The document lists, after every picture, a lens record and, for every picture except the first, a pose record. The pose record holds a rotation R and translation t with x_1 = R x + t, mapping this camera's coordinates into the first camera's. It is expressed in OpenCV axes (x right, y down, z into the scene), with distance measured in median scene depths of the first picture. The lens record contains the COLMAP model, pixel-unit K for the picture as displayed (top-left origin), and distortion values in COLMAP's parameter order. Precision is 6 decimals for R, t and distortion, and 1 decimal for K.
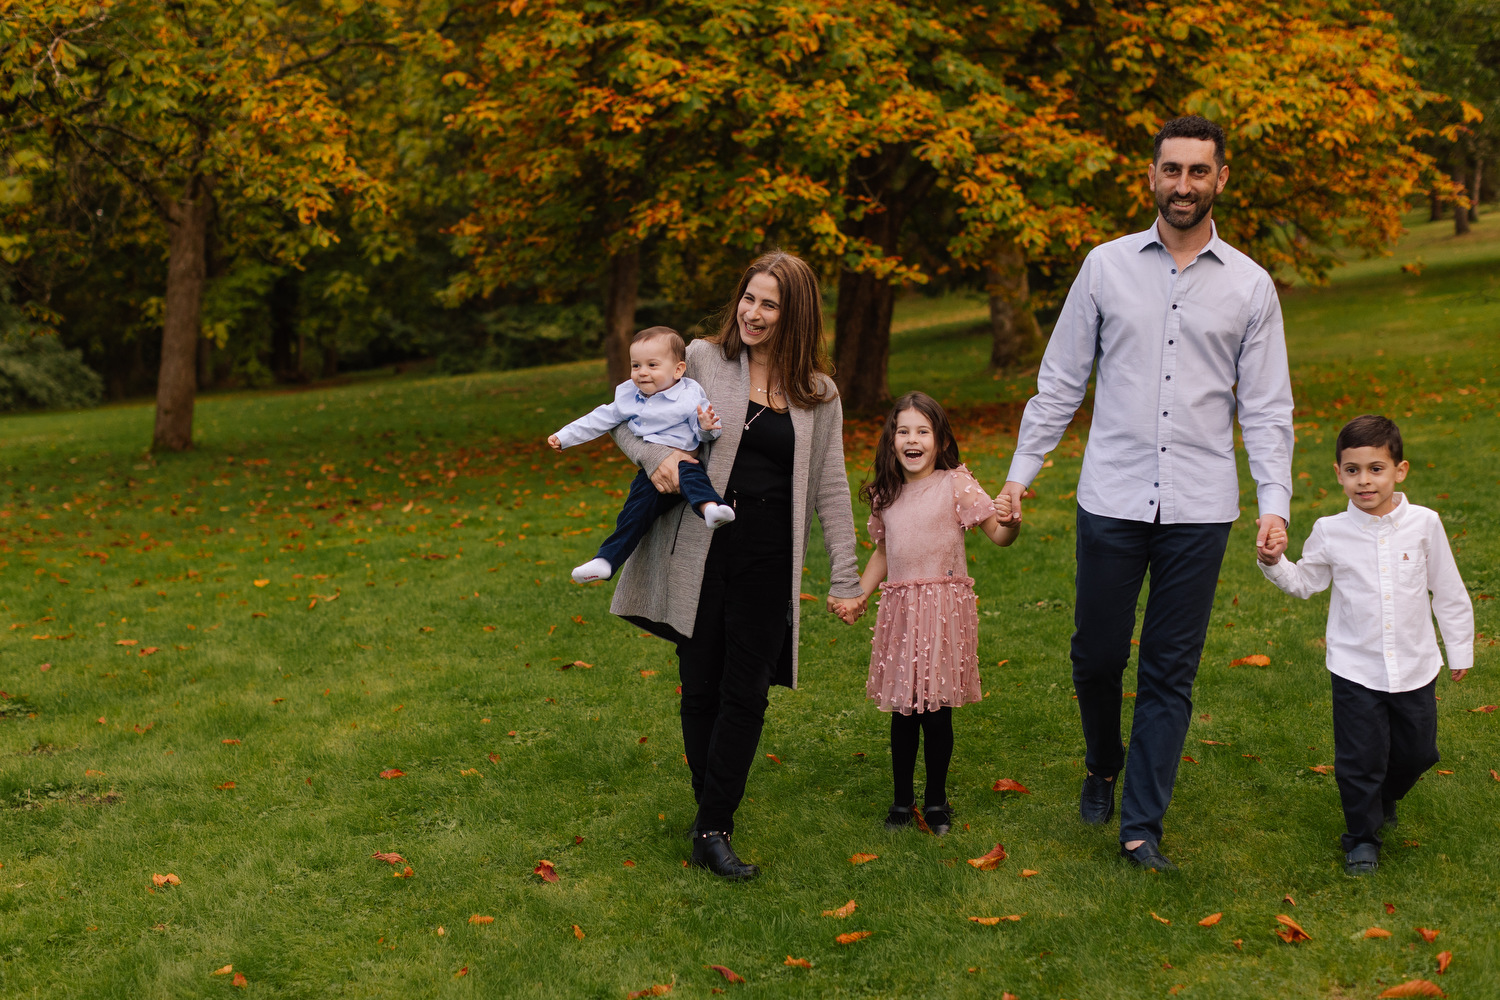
lens RADIAL K [[2122.8, 0, 724.7], [0, 2122.8, 465.6], [0, 0, 1]] dist [0.024217, 0.034154]
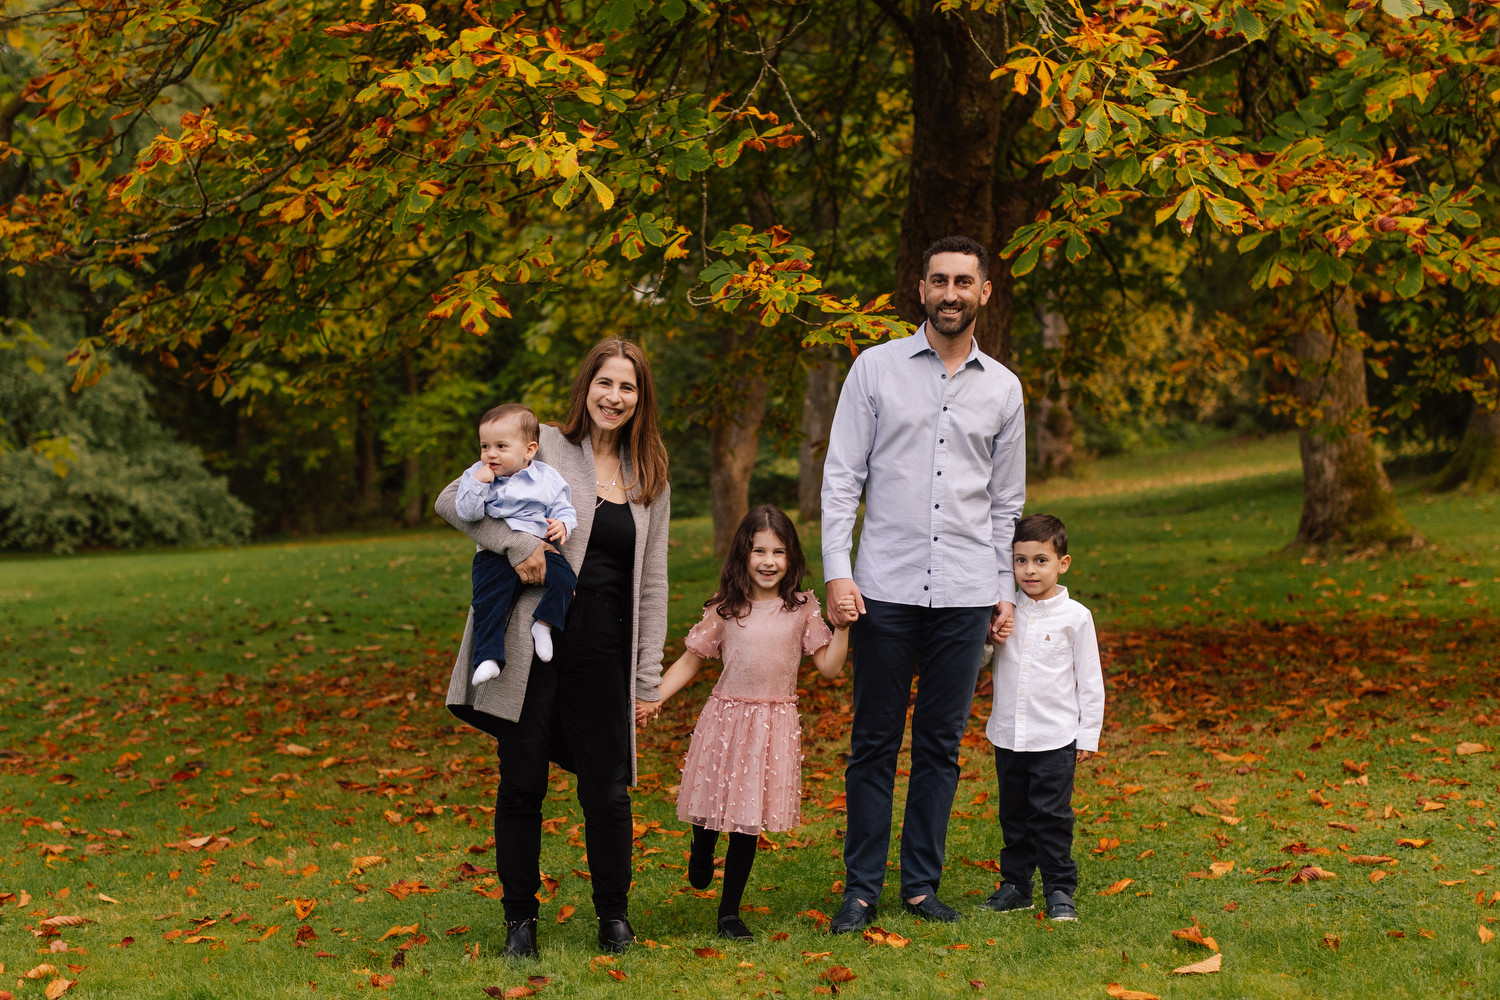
lens RADIAL K [[2211.7, 0, 702.9], [0, 2211.7, 501.4], [0, 0, 1]] dist [0.027651, 0.066981]
pose [[0.982371, 0.025916, -0.185137, 0.128540], [-0.034850, 0.998372, -0.045164, -0.040974], [0.183665, 0.050819, 0.981674, 0.626408]]
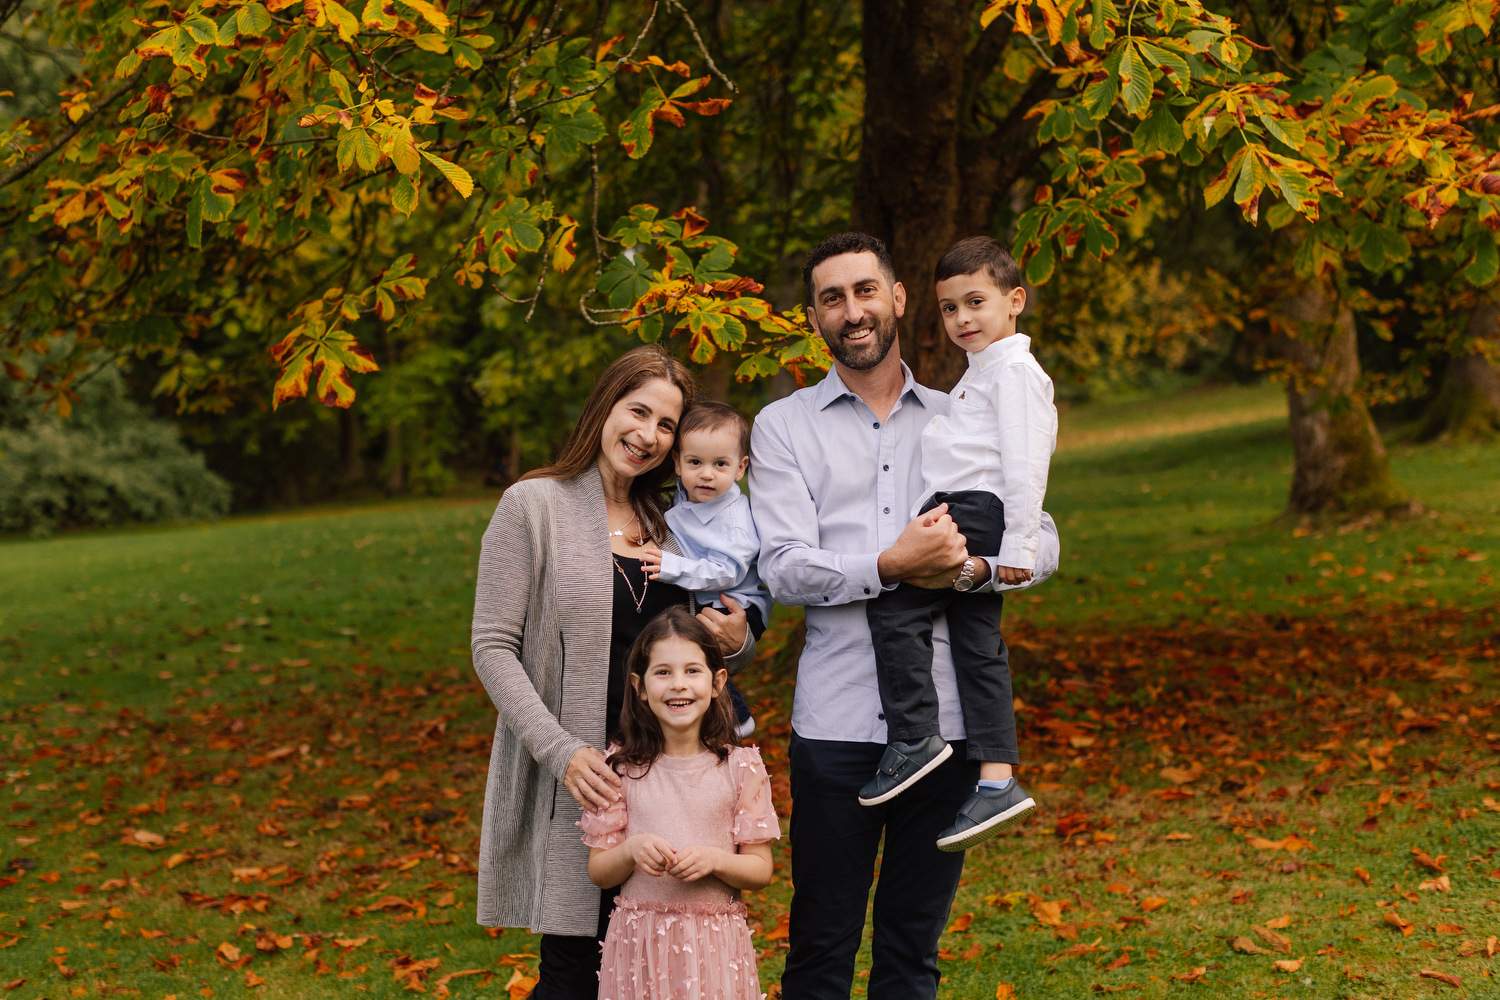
lens RADIAL K [[2122.8, 0, 724.7], [0, 2122.8, 465.6], [0, 0, 1]] dist [0.024217, 0.034154]
pose [[0.985676, -0.000738, -0.168647, 0.123084], [-0.006024, 0.999198, -0.039580, -0.059344], [0.168541, 0.040029, 0.984882, 0.721657]]
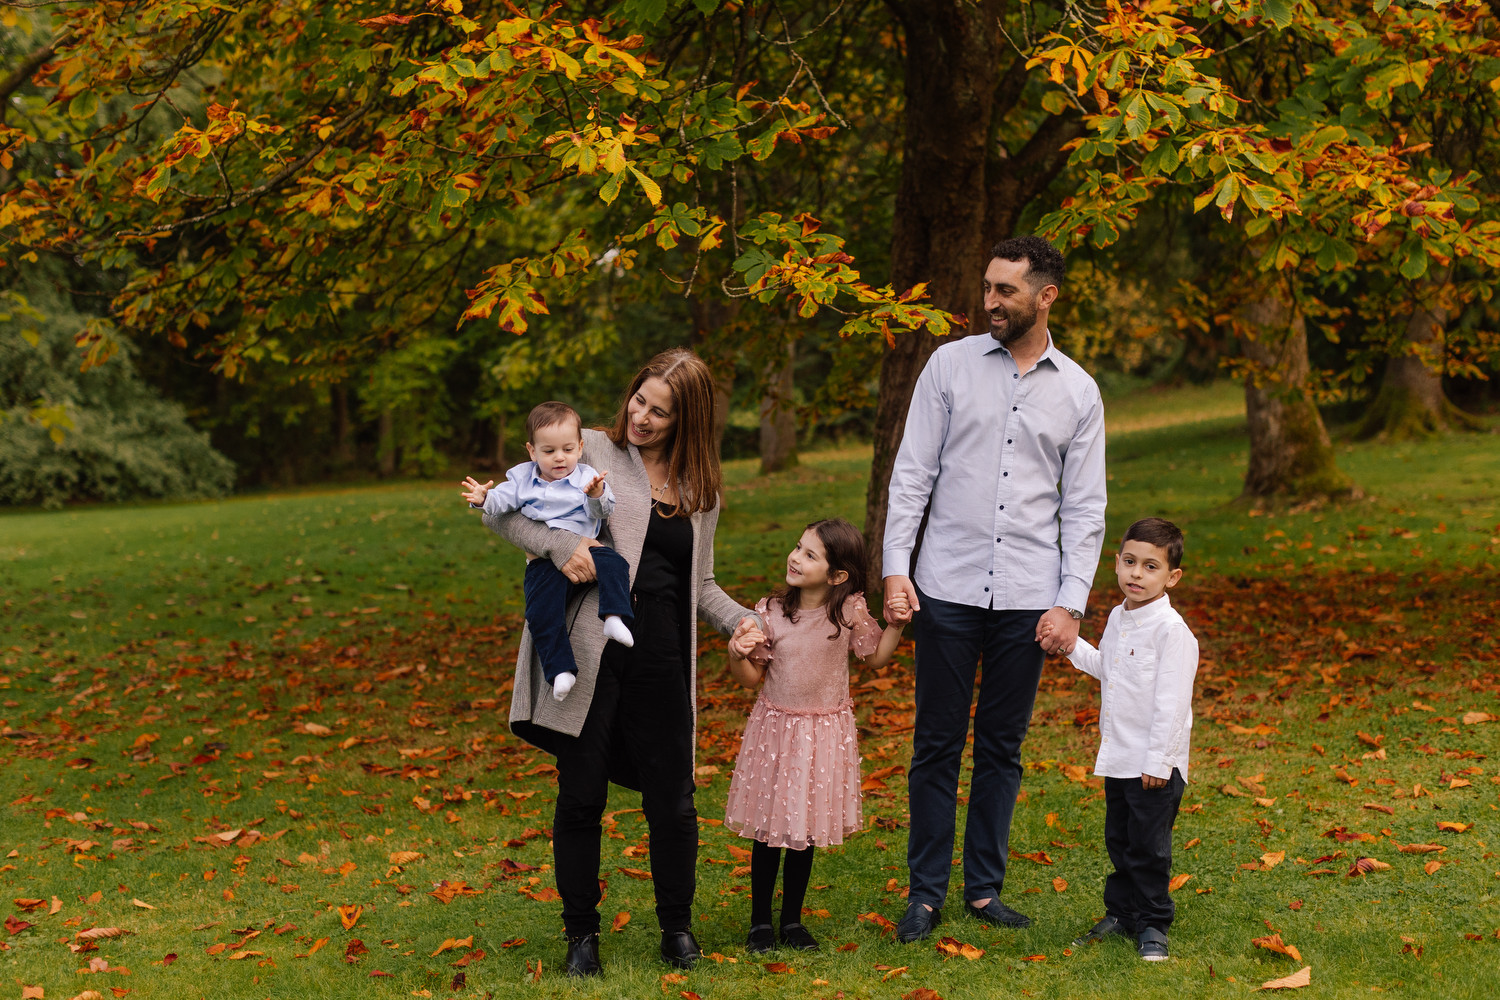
lens RADIAL K [[2062.9, 0, 755.1], [0, 2062.9, 450.0], [0, 0, 1]] dist [0.025685, 0.046668]
pose [[0.990501, 0.016652, -0.136496, 0.110090], [-0.022936, 0.998742, -0.044595, -0.049077], [0.135581, 0.047302, 0.989636, 0.647404]]
